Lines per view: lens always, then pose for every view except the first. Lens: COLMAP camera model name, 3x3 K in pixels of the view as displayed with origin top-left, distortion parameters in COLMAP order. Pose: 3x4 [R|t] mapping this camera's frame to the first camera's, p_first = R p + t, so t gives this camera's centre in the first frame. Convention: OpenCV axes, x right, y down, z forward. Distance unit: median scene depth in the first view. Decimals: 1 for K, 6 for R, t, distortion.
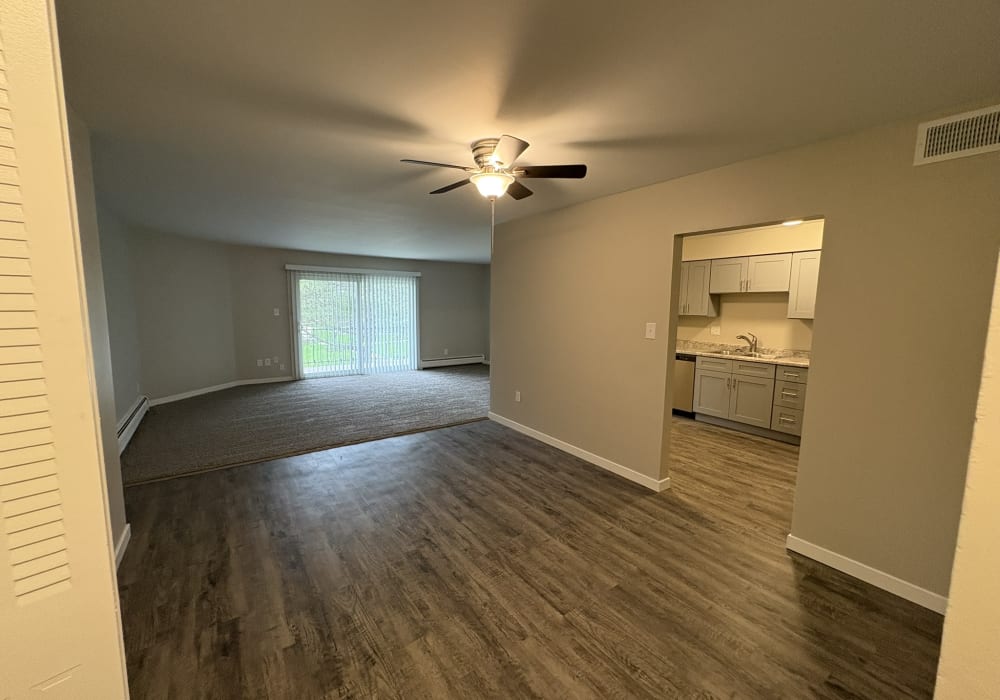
lens RADIAL K [[391.4, 0, 494.5], [0, 391.4, 348.1], [0, 0, 1]] dist [-0.000905, -0.000040]
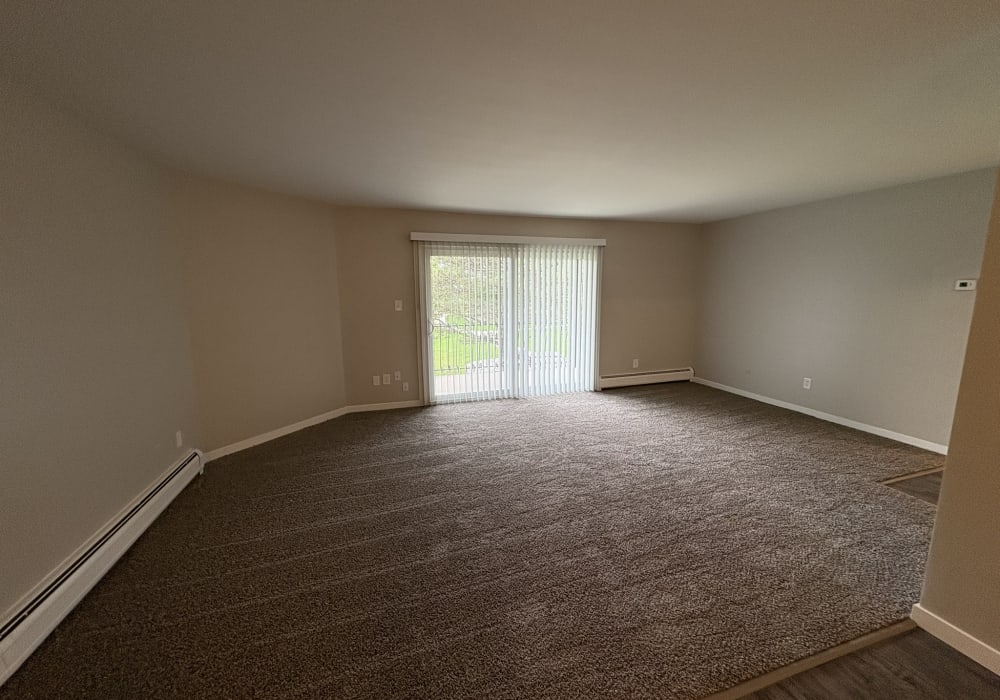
lens RADIAL K [[391.4, 0, 494.5], [0, 391.4, 348.1], [0, 0, 1]] dist [-0.000905, -0.000040]
pose [[0.950821, 0.029575, -0.308325, -0.185400], [-0.017645, 0.998986, 0.041411, -0.048069], [0.309238, -0.033934, 0.950379, 0.395934]]
